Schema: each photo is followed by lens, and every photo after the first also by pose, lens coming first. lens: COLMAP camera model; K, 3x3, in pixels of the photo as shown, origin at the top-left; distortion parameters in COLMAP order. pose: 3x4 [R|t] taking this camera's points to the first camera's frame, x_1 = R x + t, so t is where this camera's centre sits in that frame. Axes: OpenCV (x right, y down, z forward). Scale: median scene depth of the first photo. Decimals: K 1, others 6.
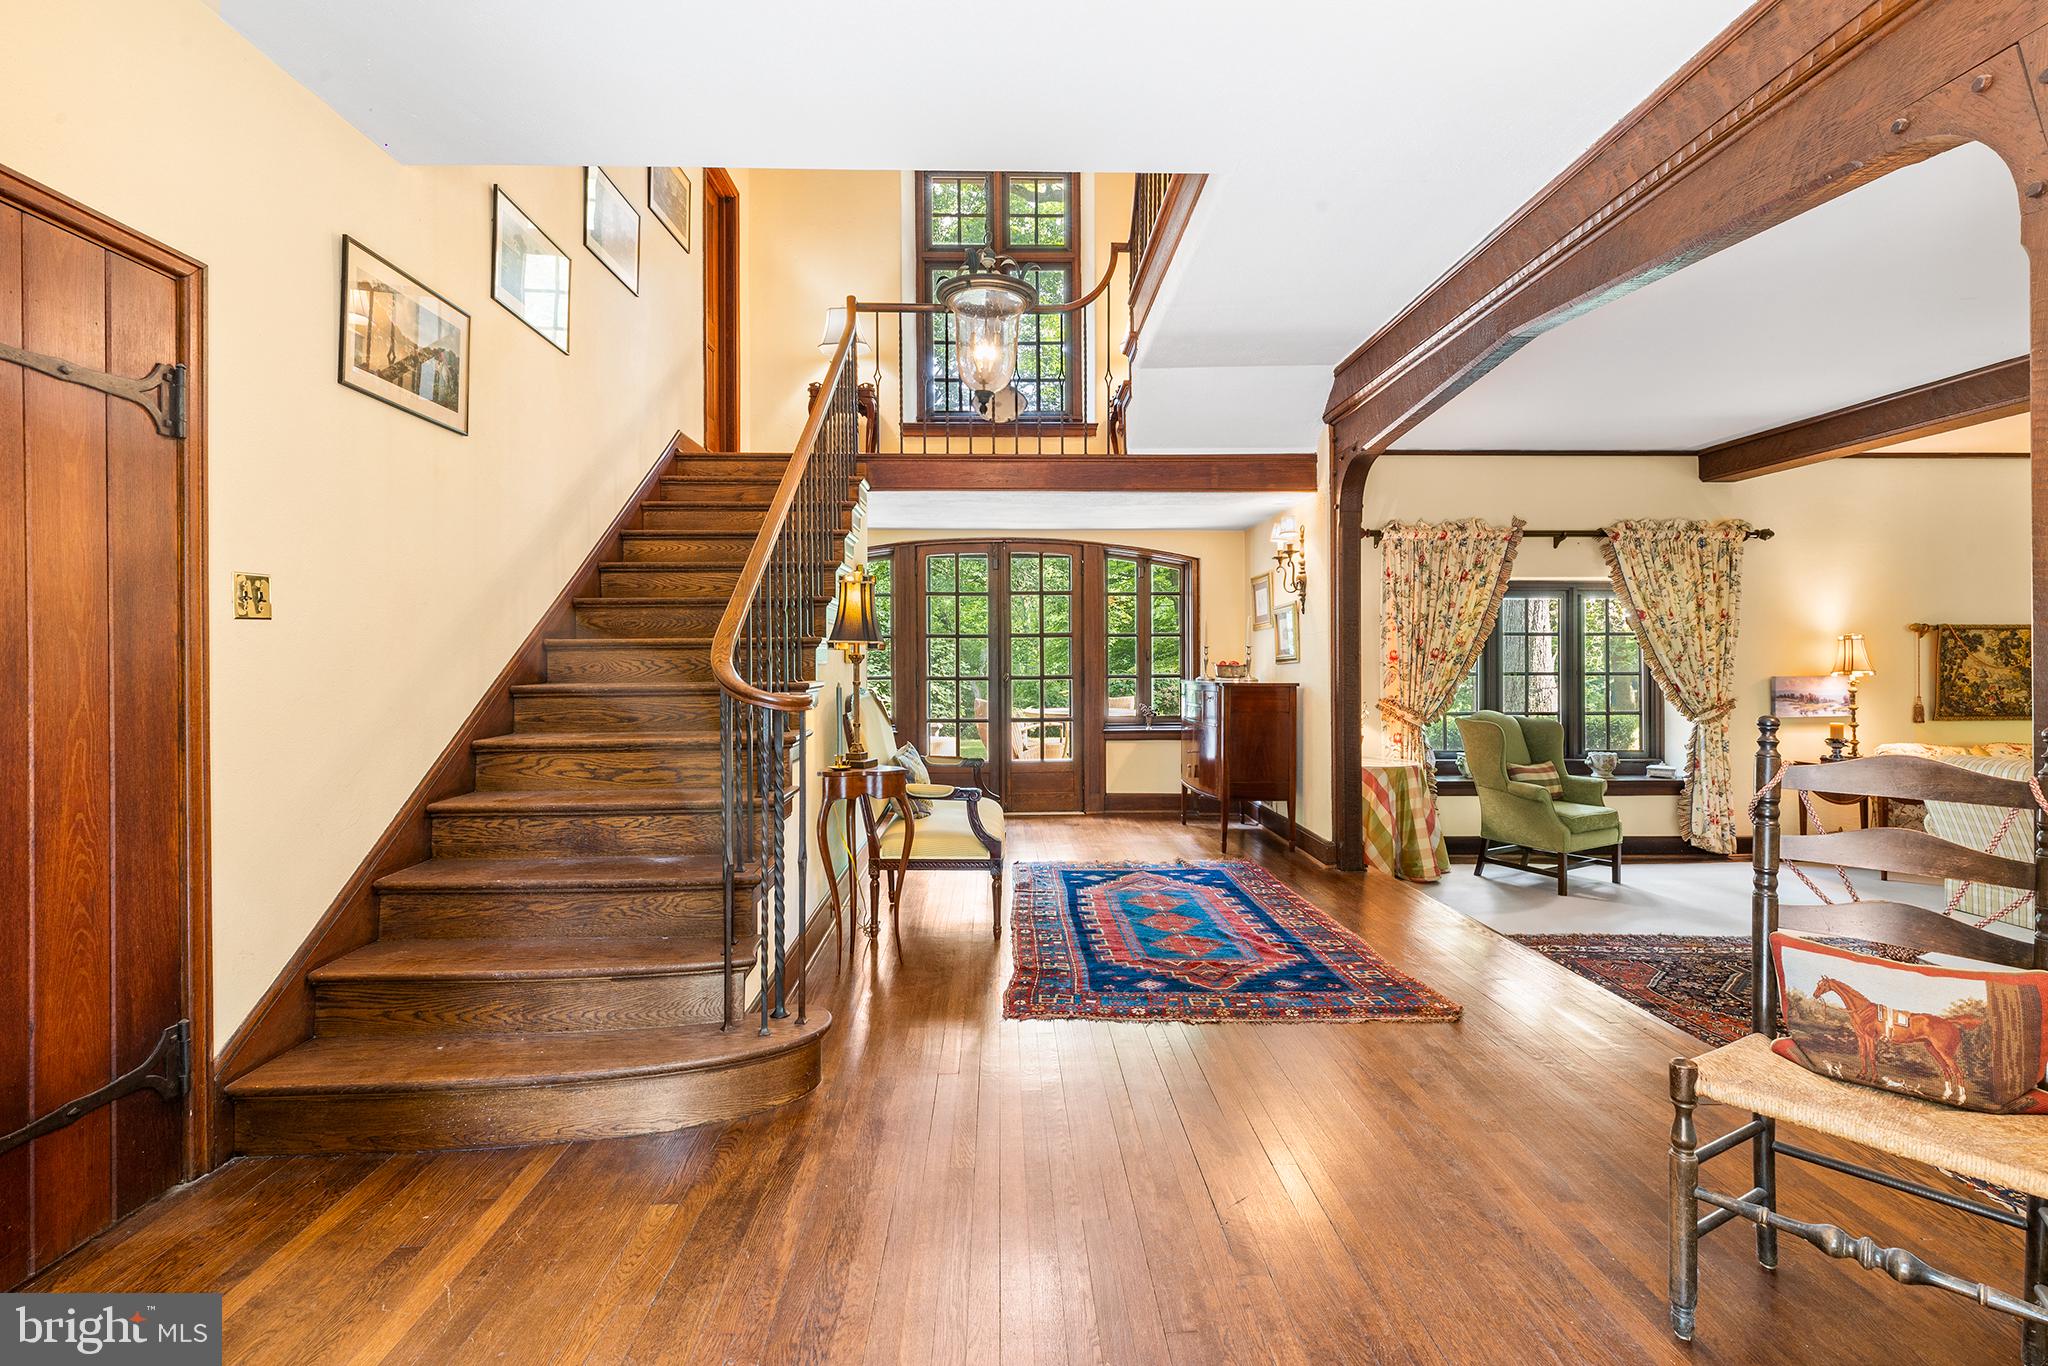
lens RADIAL K [[938.2, 0, 1022.0], [0, 938.2, 665.4], [0, 0, 1]] dist [0.006990, -0.001262]
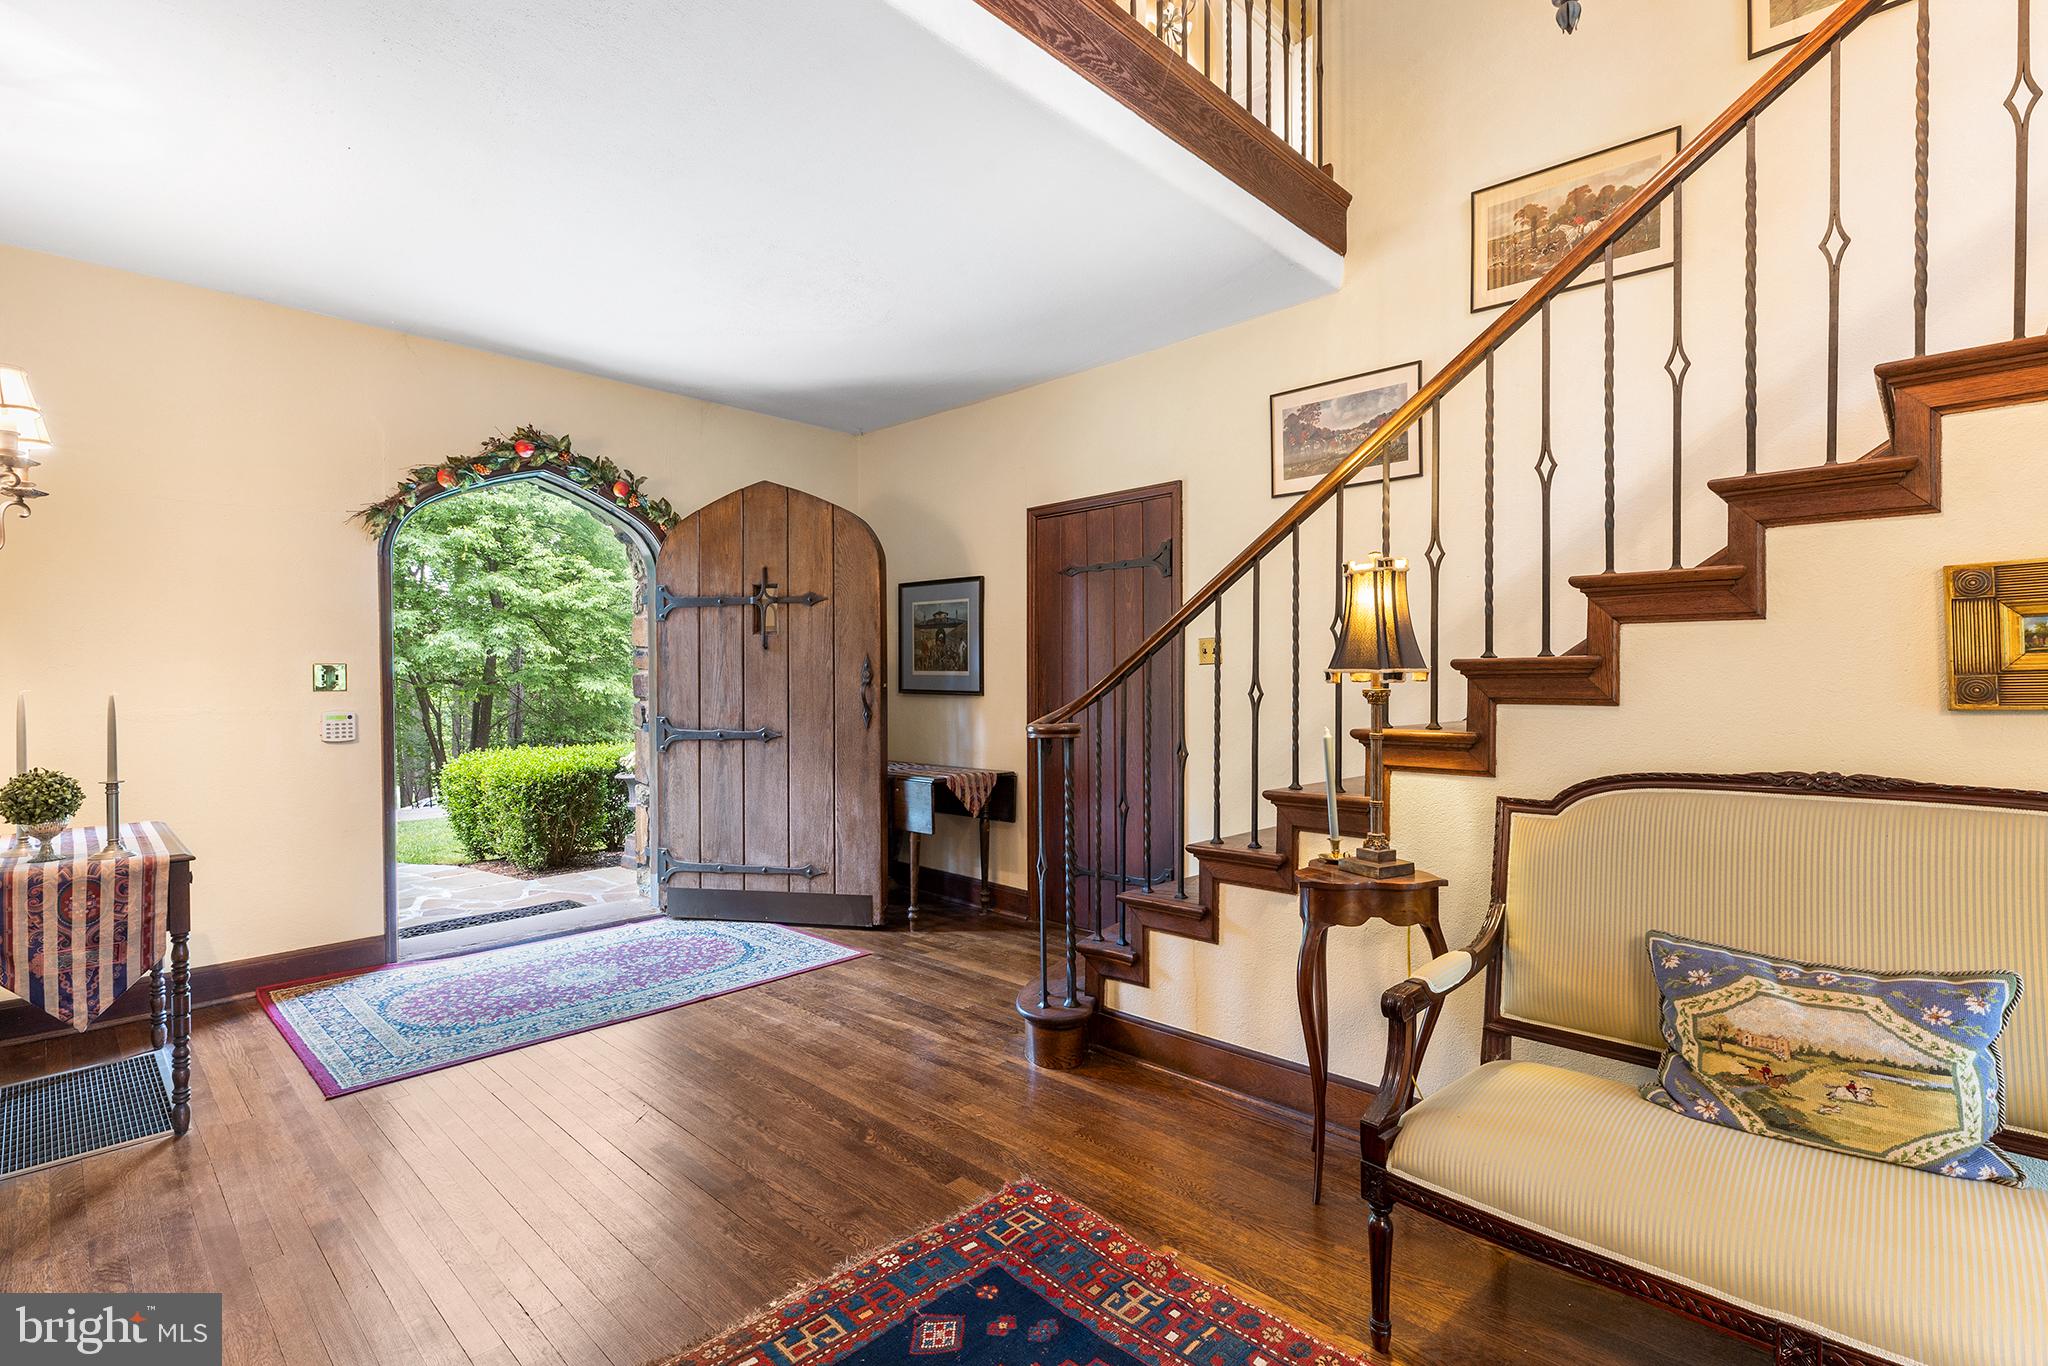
lens RADIAL K [[938.2, 0, 1033.2], [0, 938.2, 672.6], [0, 0, 1]] dist [0.006990, -0.001262]
pose [[-0.705632, 0.008313, -0.708530, 0.230003], [-0.002123, 0.999902, 0.013845, -0.017591], [0.708576, 0.011274, -0.705545, 0.690786]]
